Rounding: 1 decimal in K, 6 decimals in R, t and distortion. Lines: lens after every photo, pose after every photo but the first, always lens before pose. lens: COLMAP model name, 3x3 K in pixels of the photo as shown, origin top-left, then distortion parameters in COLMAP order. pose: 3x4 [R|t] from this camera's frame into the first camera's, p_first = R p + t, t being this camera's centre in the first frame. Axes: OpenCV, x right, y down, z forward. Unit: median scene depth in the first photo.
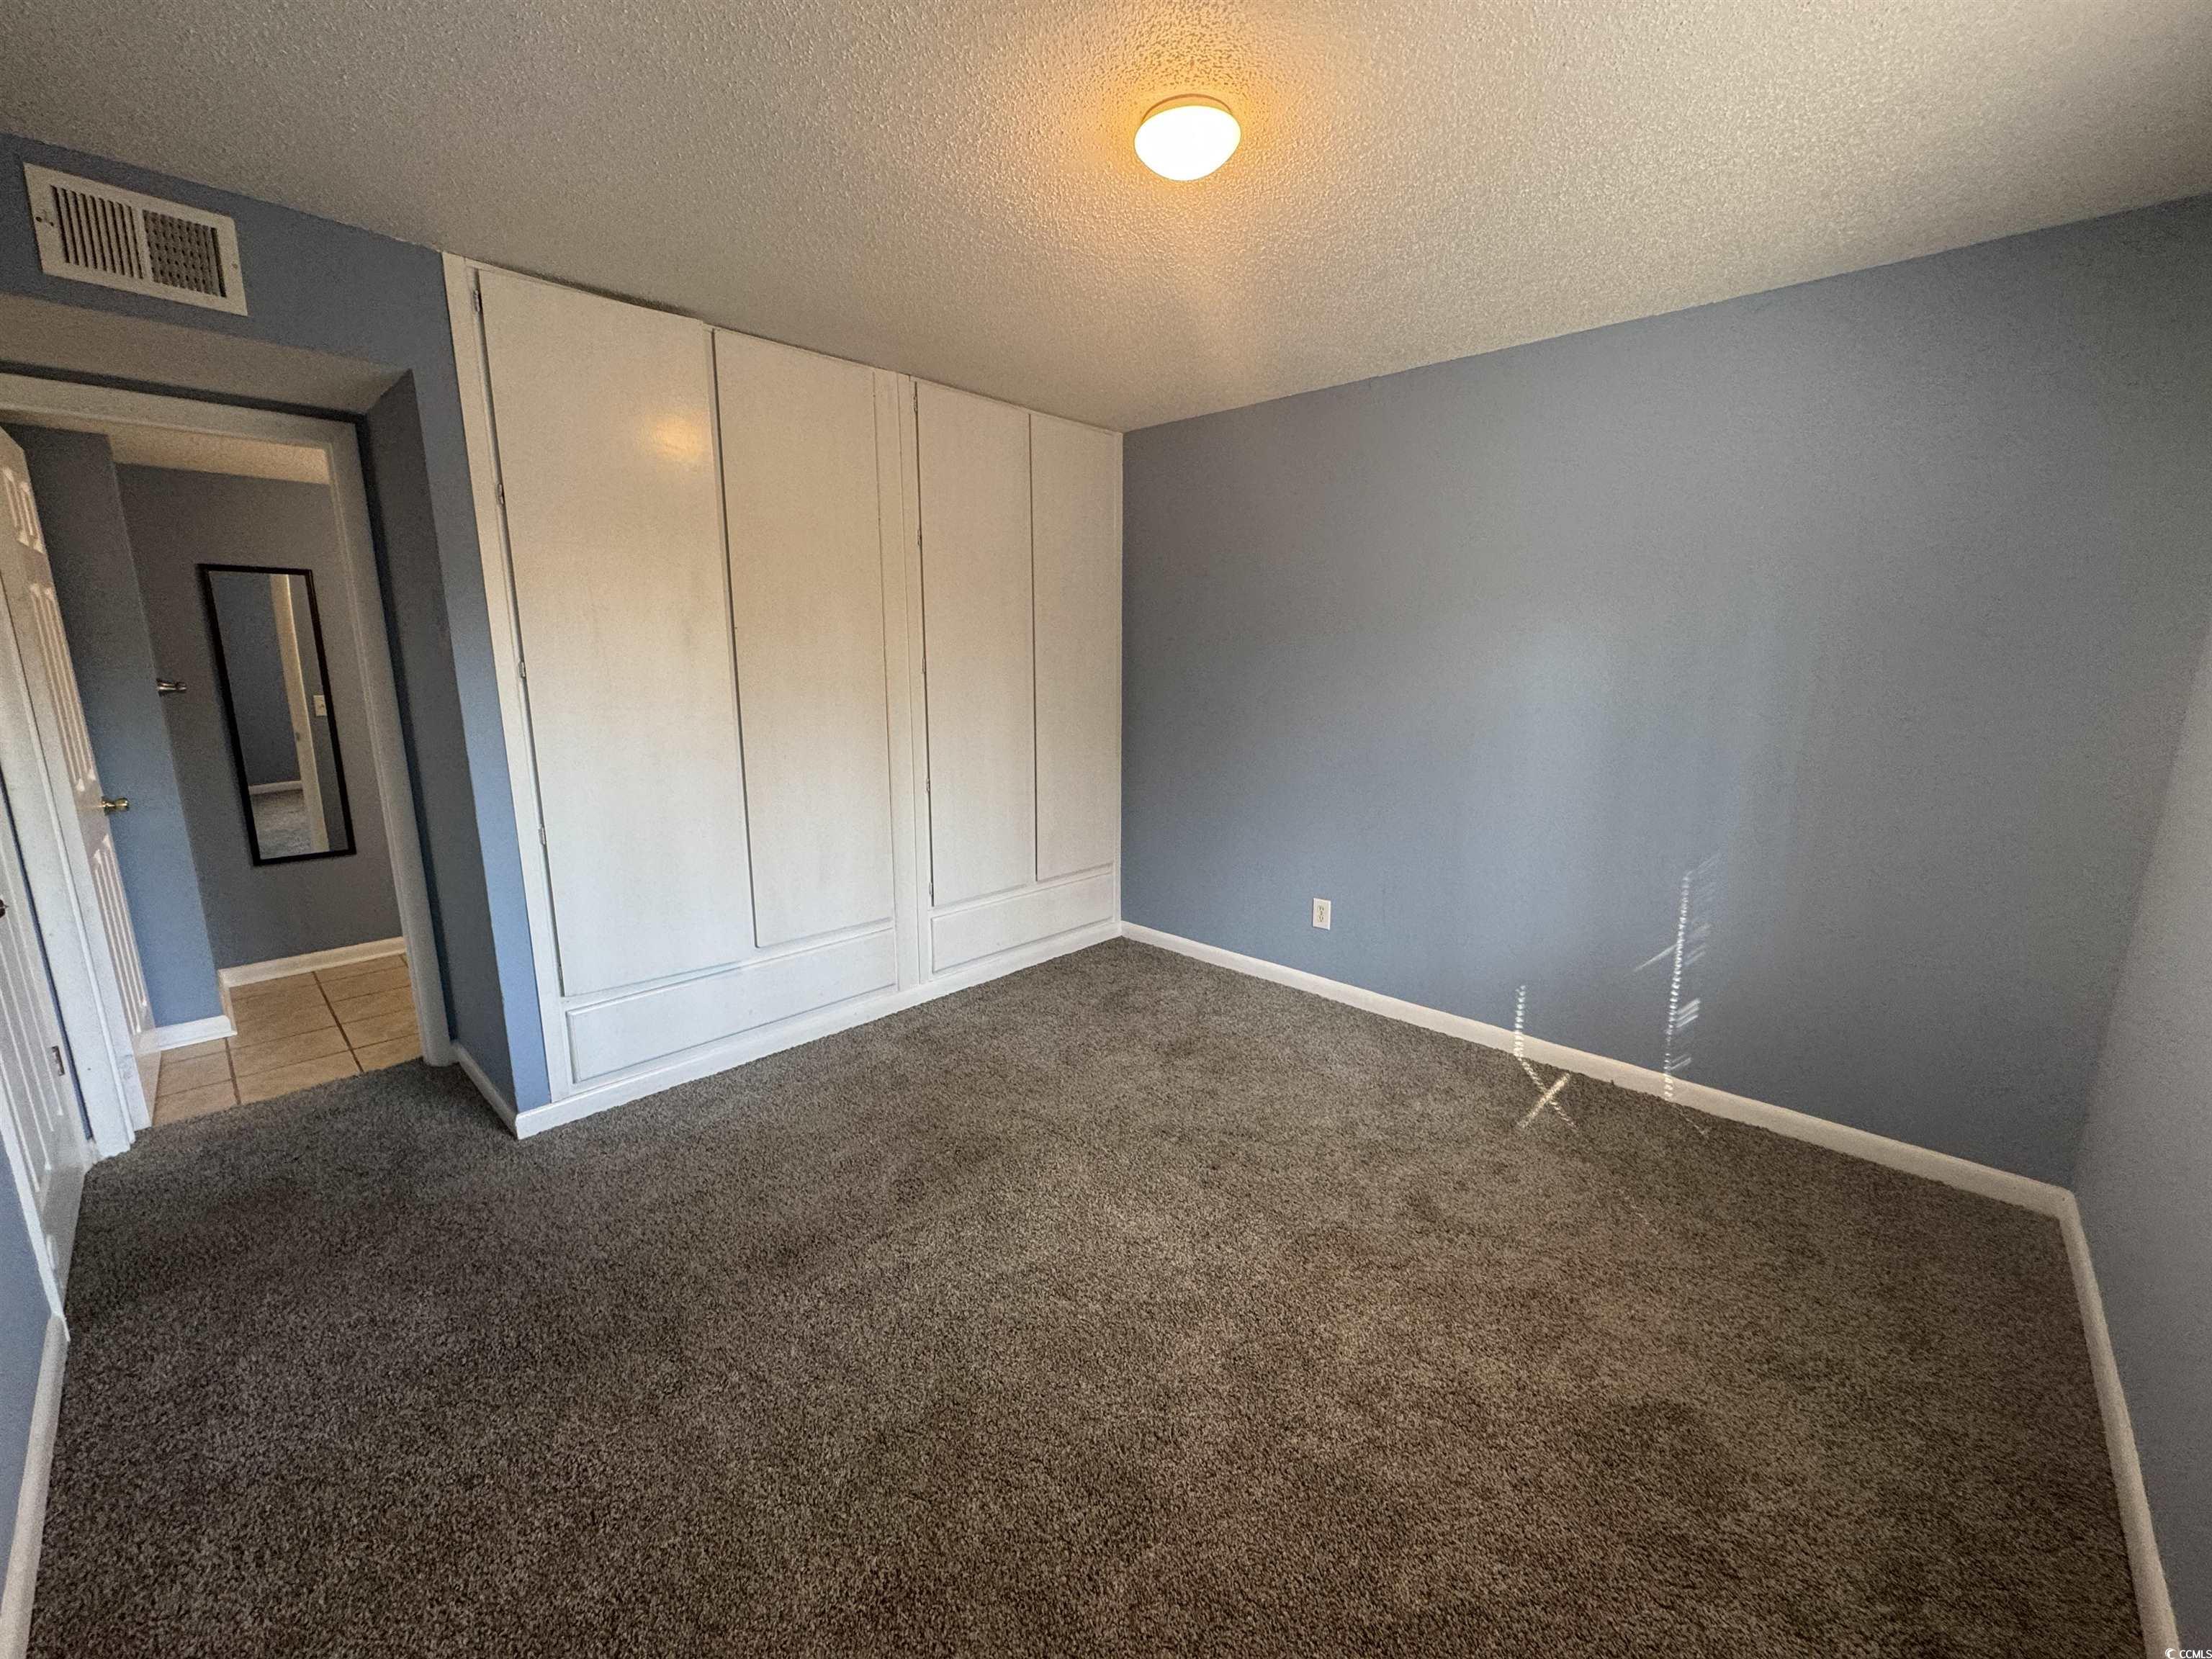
lens RADIAL K [[879.6, 0, 1103.6], [0, 879.6, 828.4], [0, 0, 1]] dist [-0.001925, -0.000656]
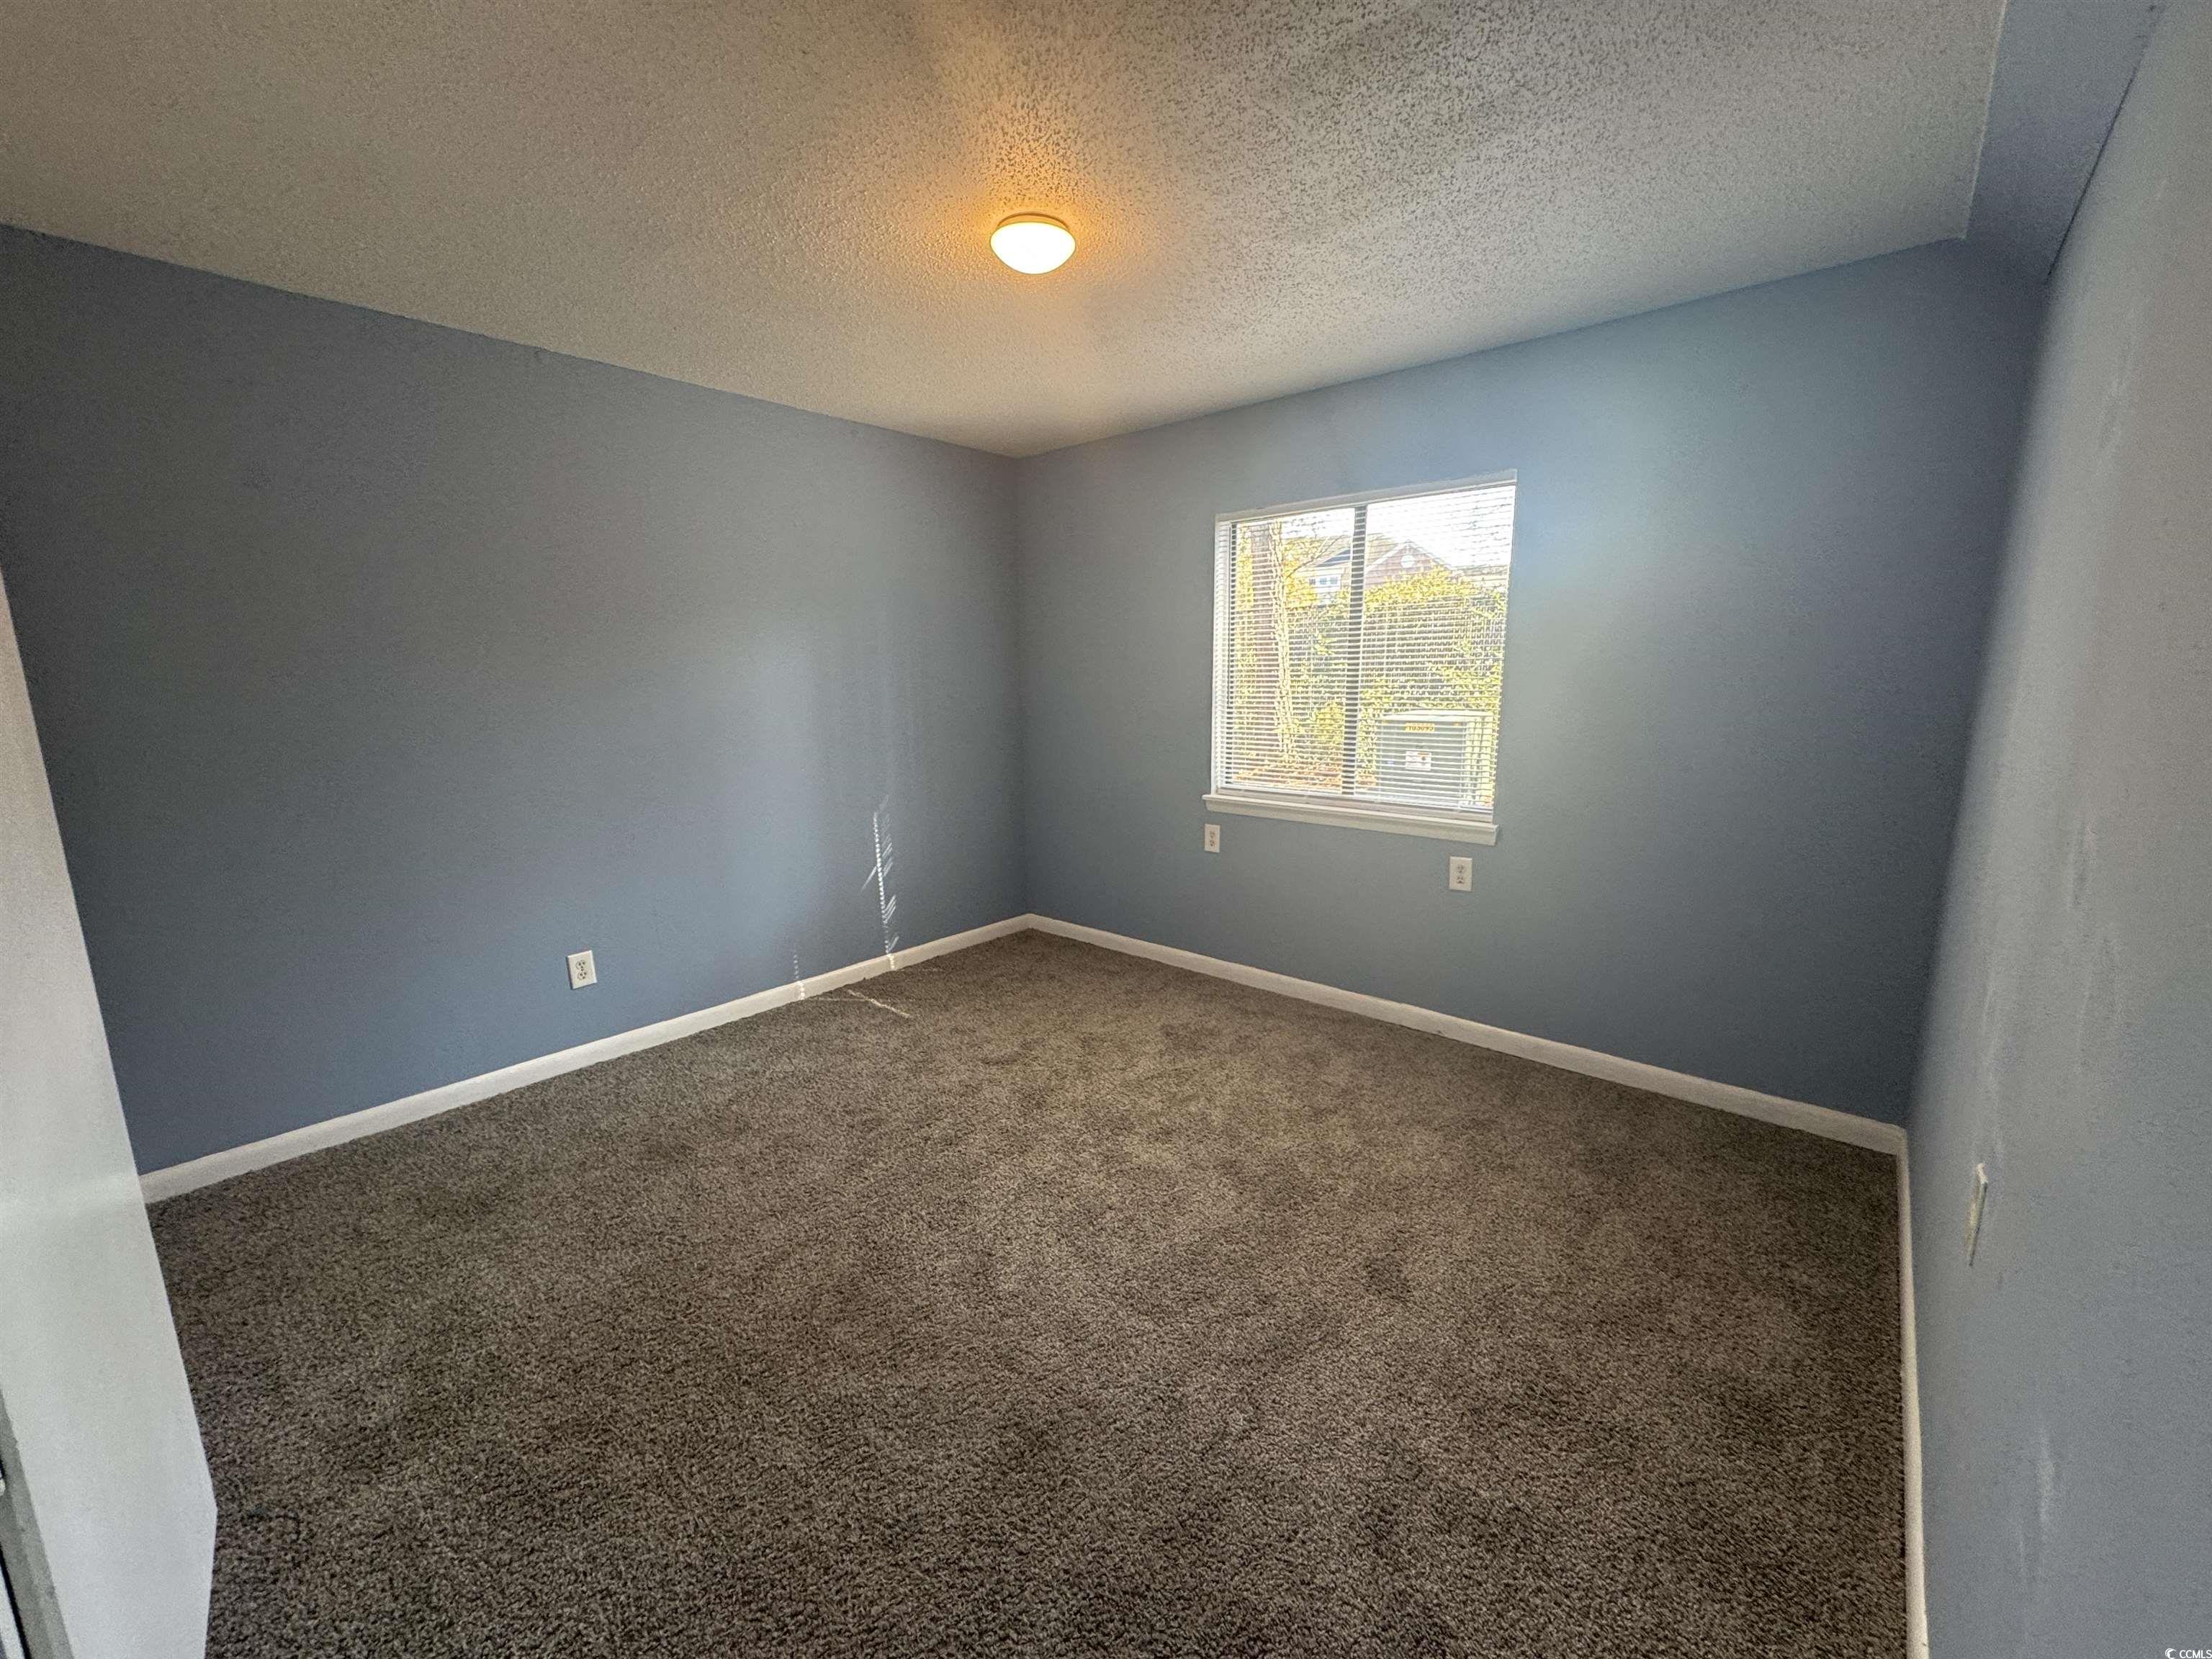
lens RADIAL K [[879.6, 0, 1103.6], [0, 879.6, 828.4], [0, 0, 1]] dist [-0.001925, -0.000656]
pose [[-0.014797, -0.202192, 0.979234, -0.698988], [0.207894, 0.957317, 0.200808, -0.127014], [-0.978039, 0.206548, 0.027869, 0.542646]]
